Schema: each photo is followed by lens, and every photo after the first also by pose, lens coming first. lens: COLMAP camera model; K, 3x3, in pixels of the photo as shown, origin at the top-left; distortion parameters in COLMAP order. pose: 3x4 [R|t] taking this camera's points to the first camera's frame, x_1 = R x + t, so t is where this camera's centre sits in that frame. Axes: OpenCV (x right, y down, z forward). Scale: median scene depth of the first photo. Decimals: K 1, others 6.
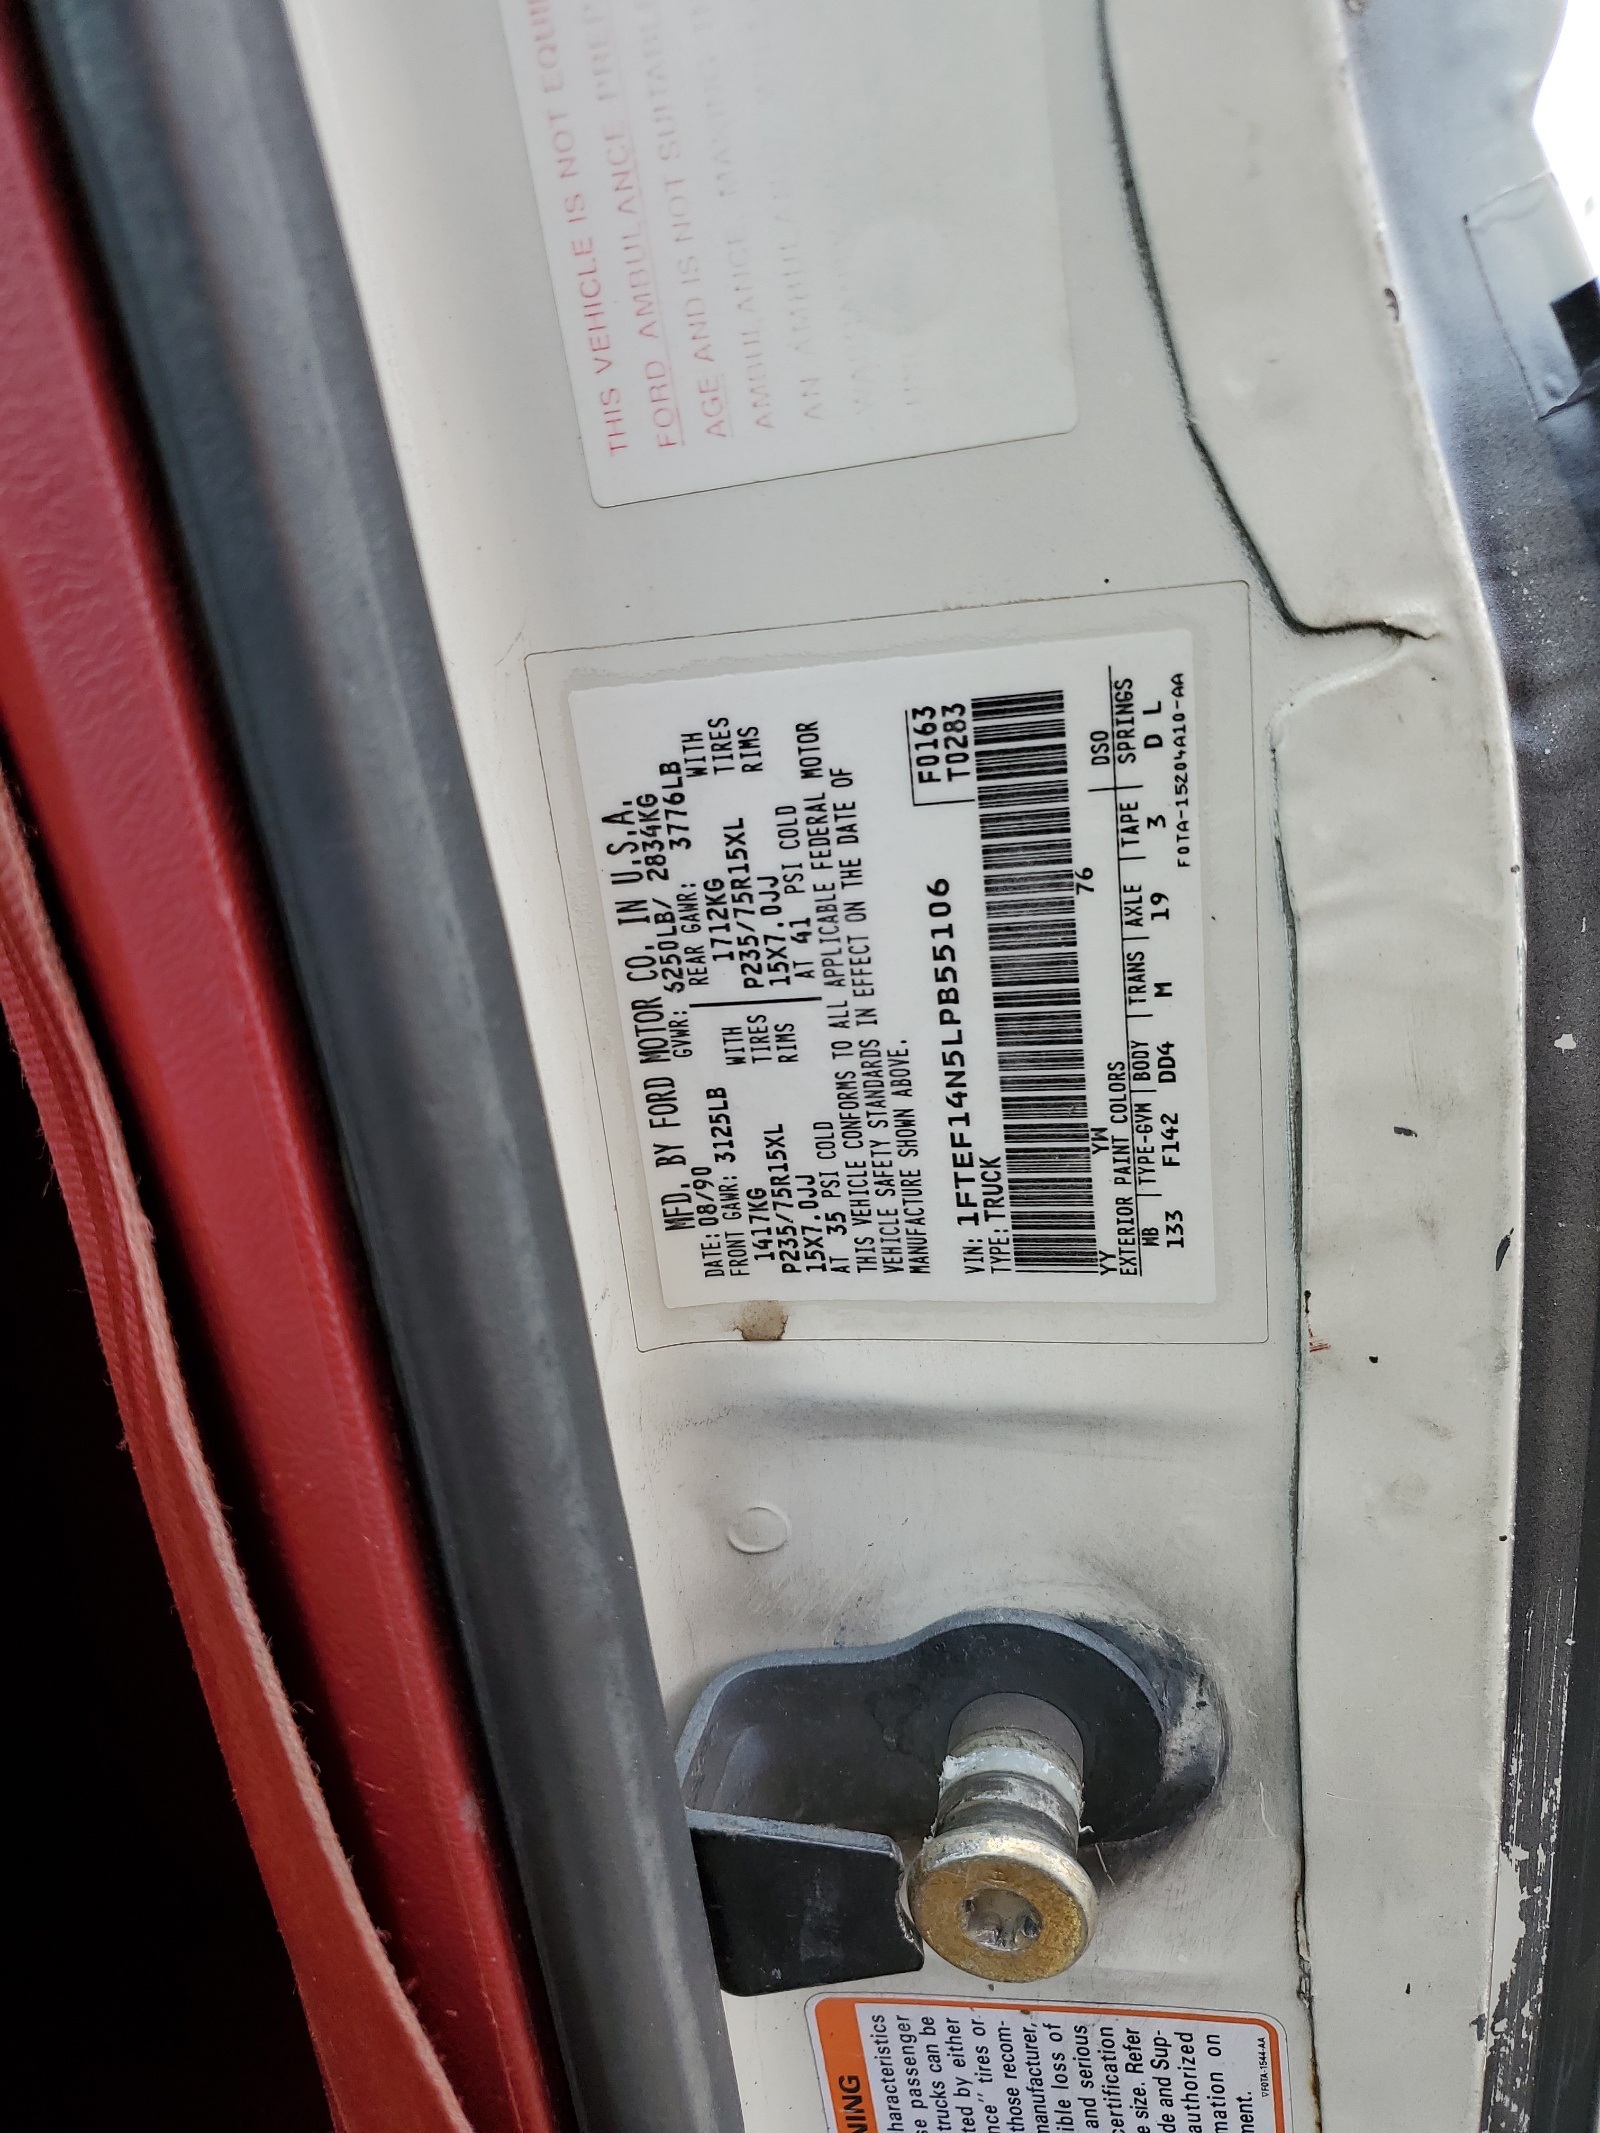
lens RADIAL K [[1627.8, 0, 800.0], [0, 1627.8, 1066.5], [0, 0, 1]] dist [0.002760, 0.000109]
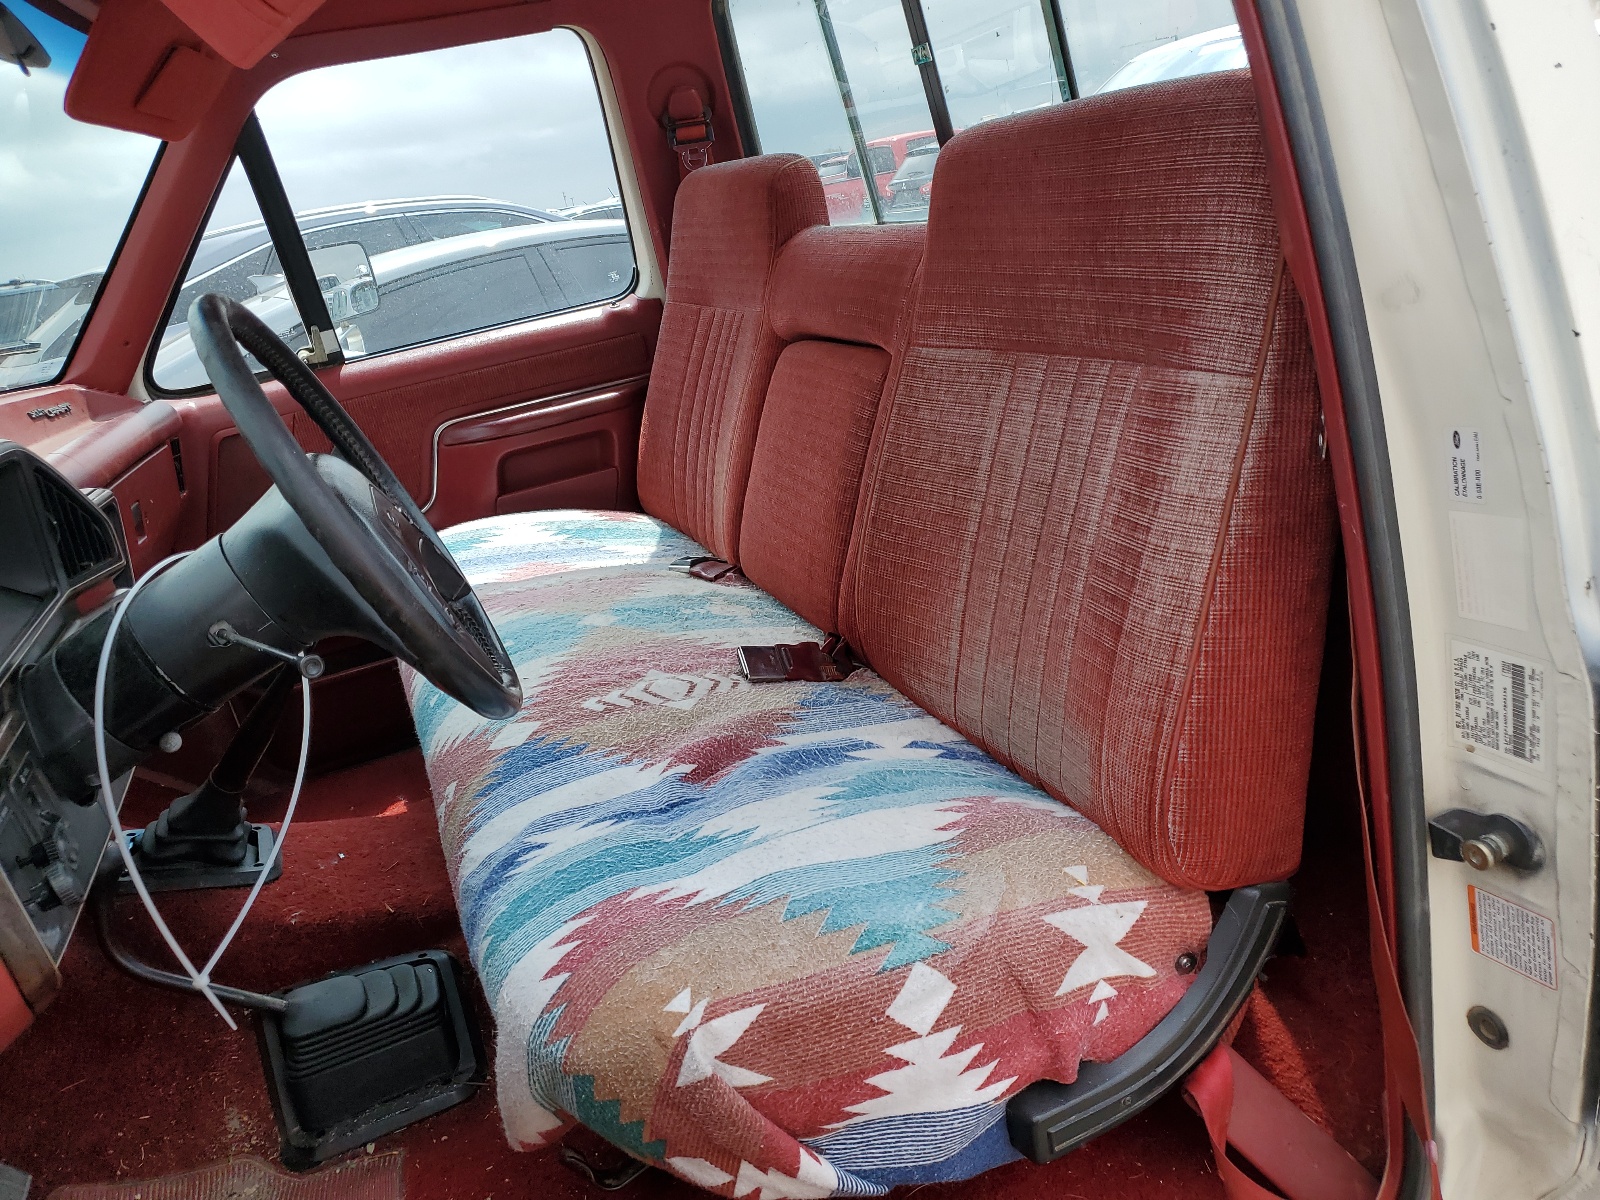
lens RADIAL K [[1239.3, 0, 806.8], [0, 1239.3, 590.5], [0, 0, 1]] dist [-0.004111, 0.080840]
pose [[0.592771, 0.251609, -0.765059, 1.931469], [-0.149211, 0.967811, 0.202679, -0.980229], [0.791428, -0.005987, 0.611233, -3.735747]]
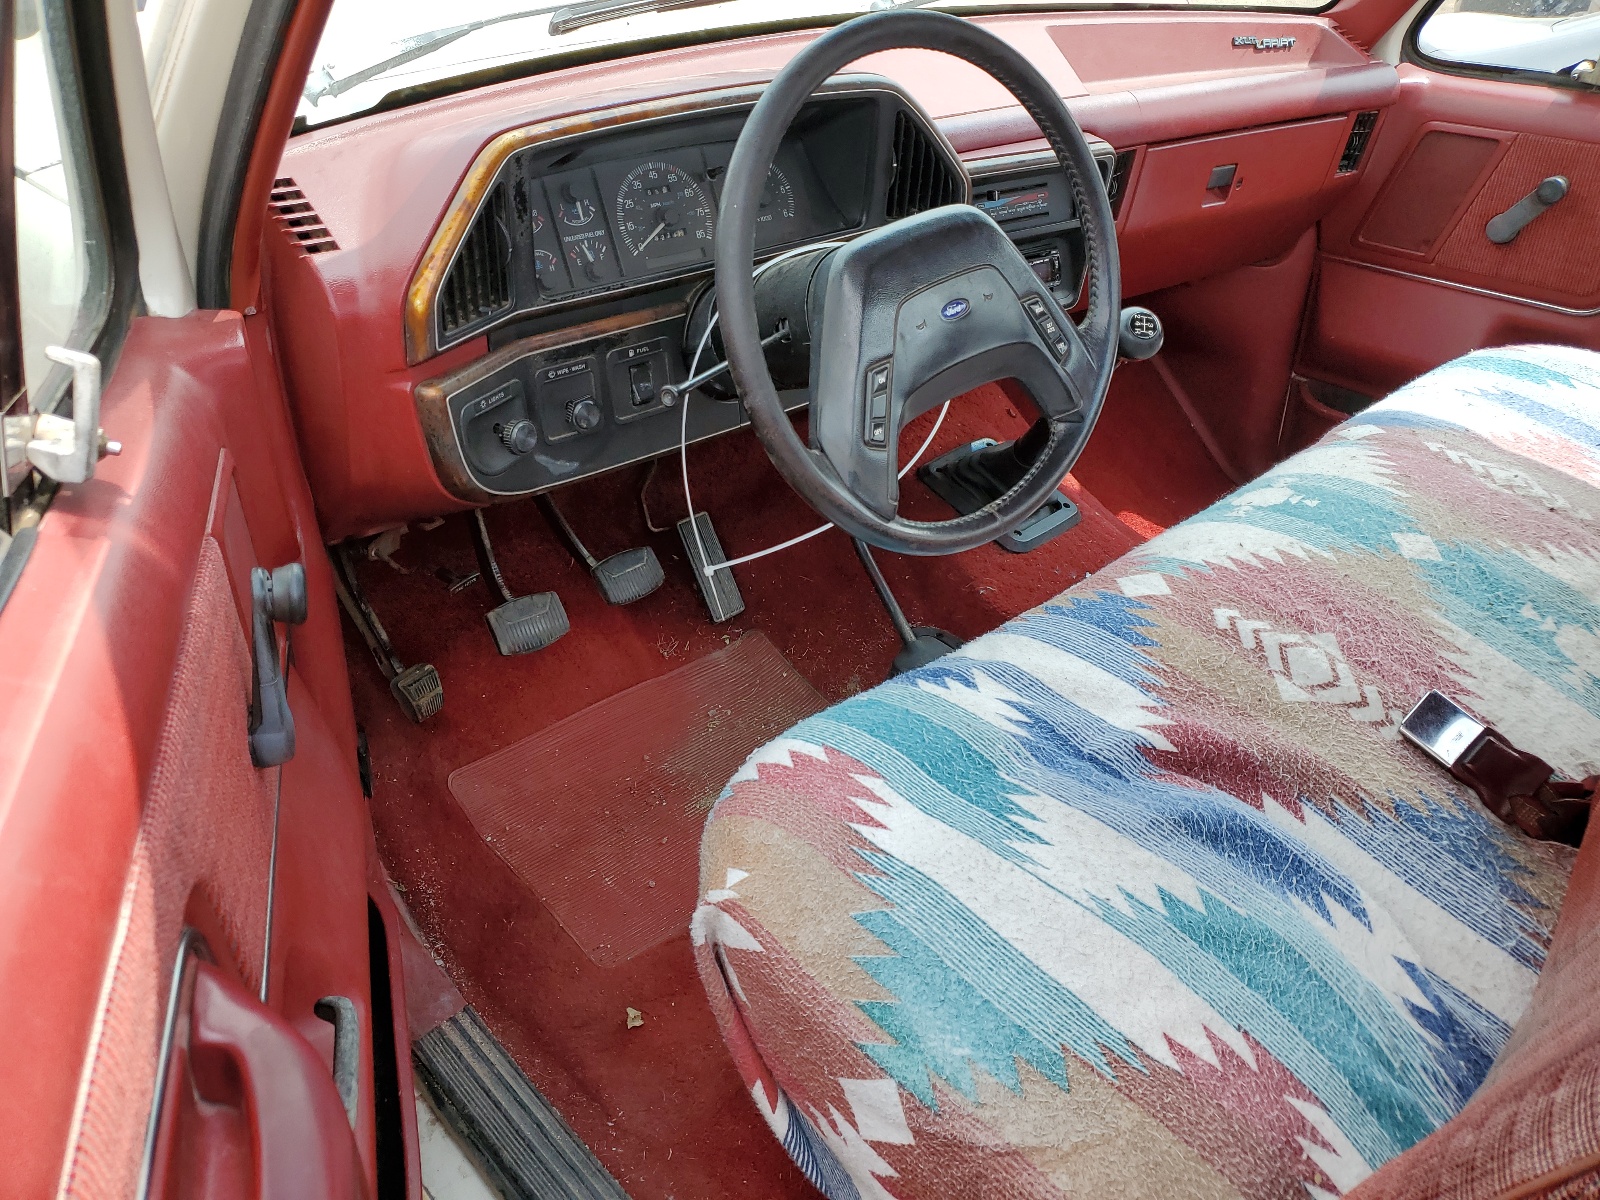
lens RADIAL K [[1211.8, 0, 800.0], [0, 1211.8, 600.0], [0, 0, 1]] dist [-0.006741, 0.001418]
pose [[-0.550201, 0.508434, -0.662400, 0.845163], [-0.247990, 0.657982, 0.711028, -2.357255], [0.797358, 0.555477, -0.235936, -0.703599]]
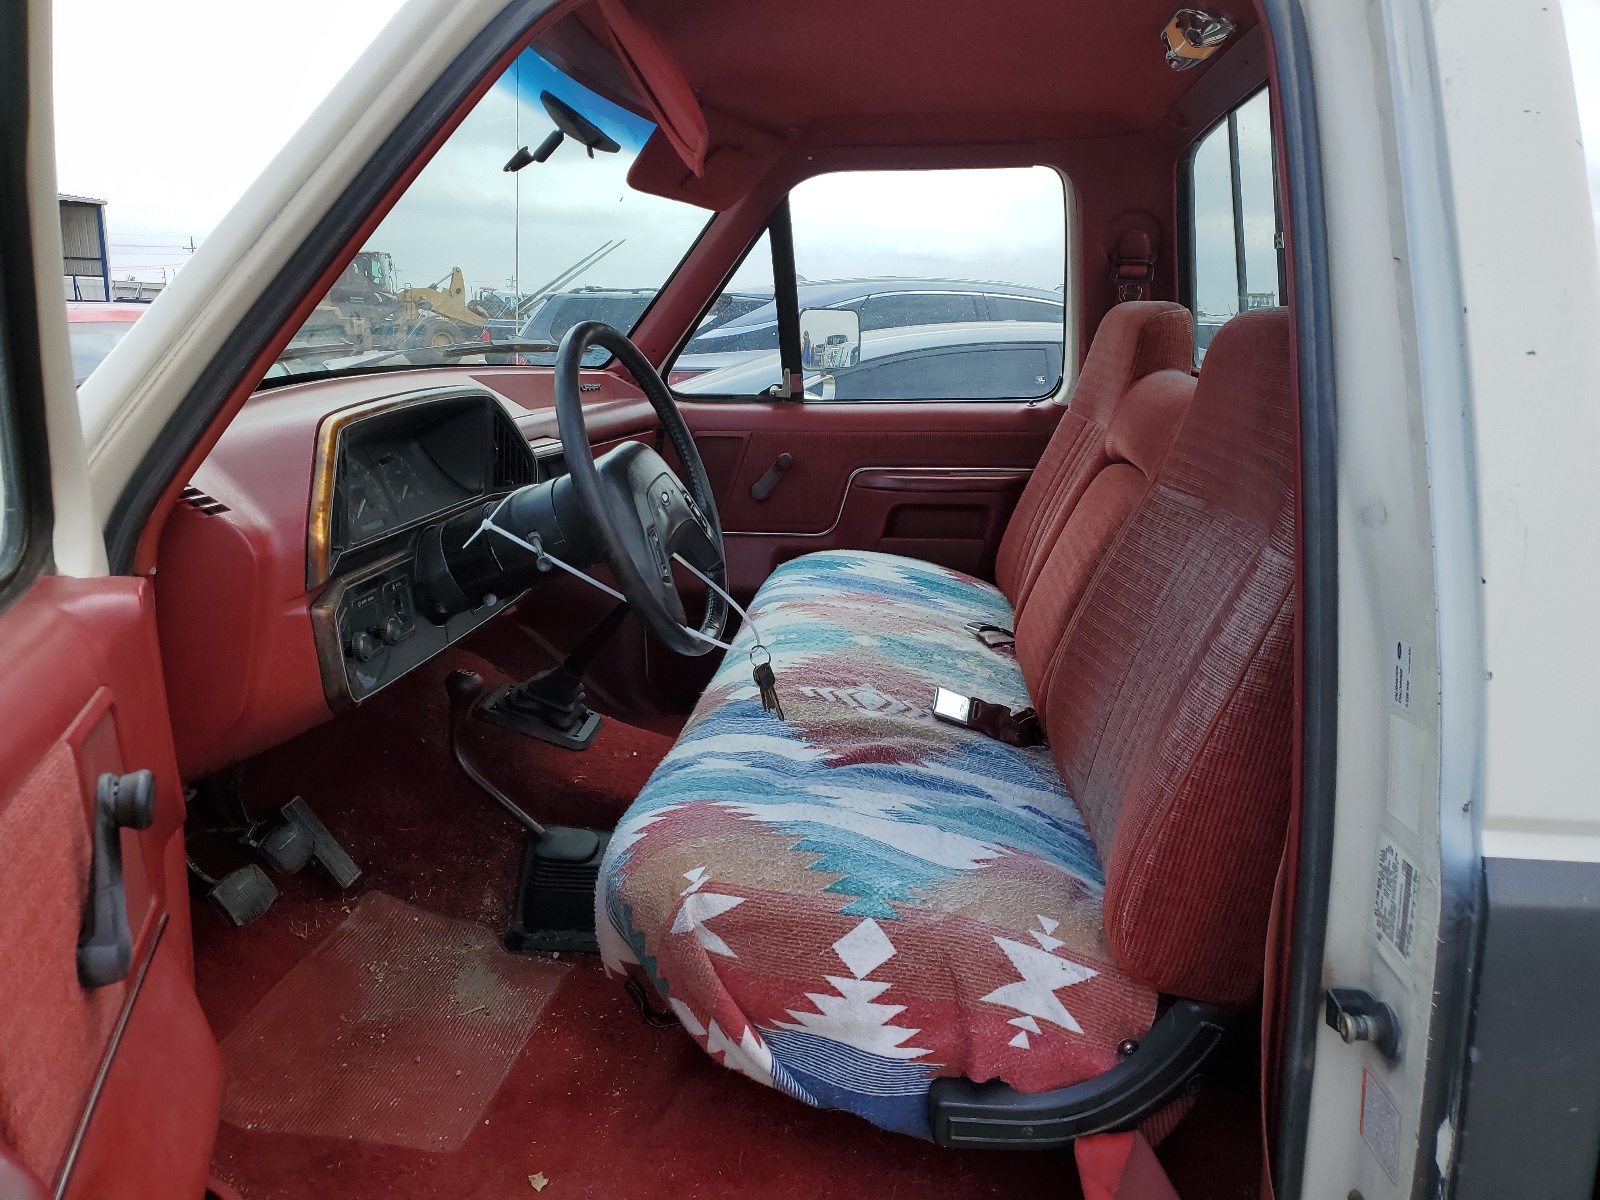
lens RADIAL K [[1220.8, 0, 800.0], [0, 1220.8, 600.0], [0, 0, 1]] dist [0.094088, 0.001366]
pose [[0.136216, 0.314938, -0.939287, 4.040169], [-0.349105, 0.902565, 0.251998, -1.535983], [0.927131, 0.293583, 0.232890, -2.700242]]
